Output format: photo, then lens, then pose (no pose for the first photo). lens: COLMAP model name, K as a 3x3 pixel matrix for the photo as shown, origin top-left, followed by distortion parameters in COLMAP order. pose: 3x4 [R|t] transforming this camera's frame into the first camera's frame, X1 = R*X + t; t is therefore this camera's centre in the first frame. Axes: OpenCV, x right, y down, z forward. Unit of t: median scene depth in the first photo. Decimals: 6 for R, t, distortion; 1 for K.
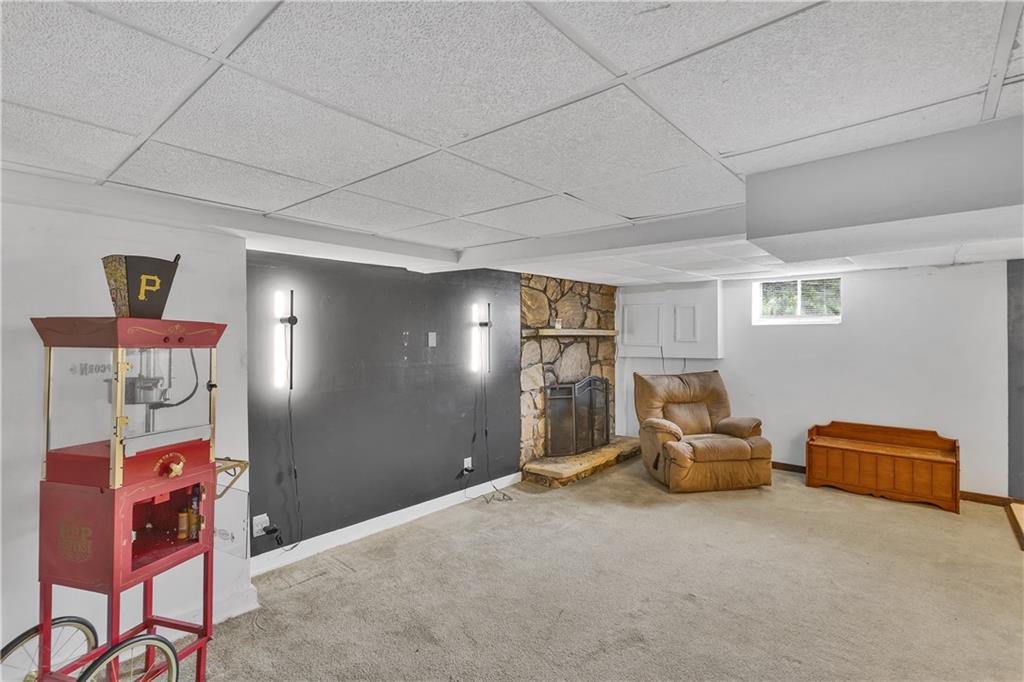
lens RADIAL K [[492.2, 0, 519.8], [0, 492.2, 338.3], [0, 0, 1]] dist [-0.000803, 0.000015]
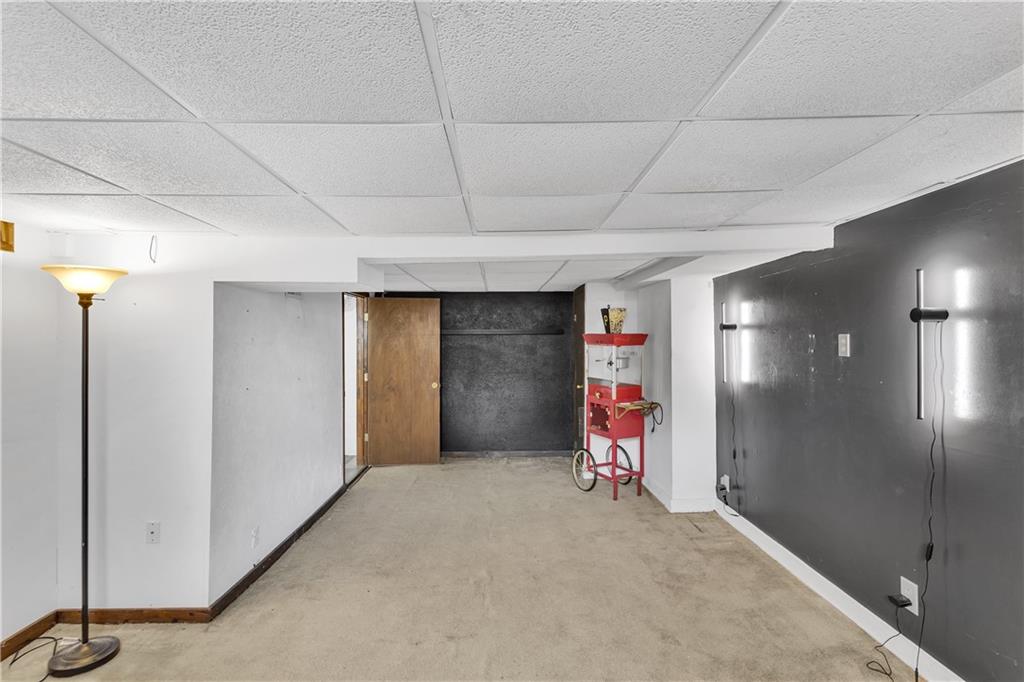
lens RADIAL K [[492.2, 0, 519.8], [0, 492.2, 338.3], [0, 0, 1]] dist [-0.000803, 0.000015]
pose [[-0.741739, 0.000701, -0.670688, 0.487328], [0.001230, 0.999999, -0.000316, -0.005679], [0.670687, -0.001059, -0.741739, 1.015379]]
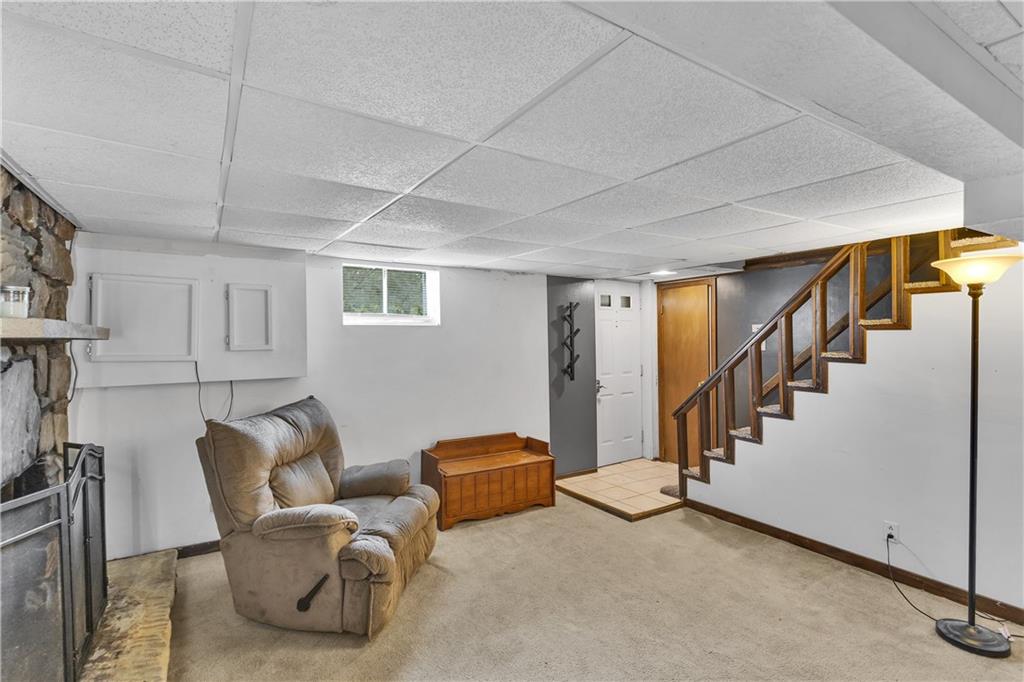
lens RADIAL K [[492.2, 0, 519.8], [0, 492.2, 338.3], [0, 0, 1]] dist [-0.000803, 0.000015]
pose [[0.301301, 0.002079, 0.953527, -0.132955], [0.009843, 0.999938, -0.005290, -0.002072], [-0.953478, 0.010980, 0.301262, 0.658702]]
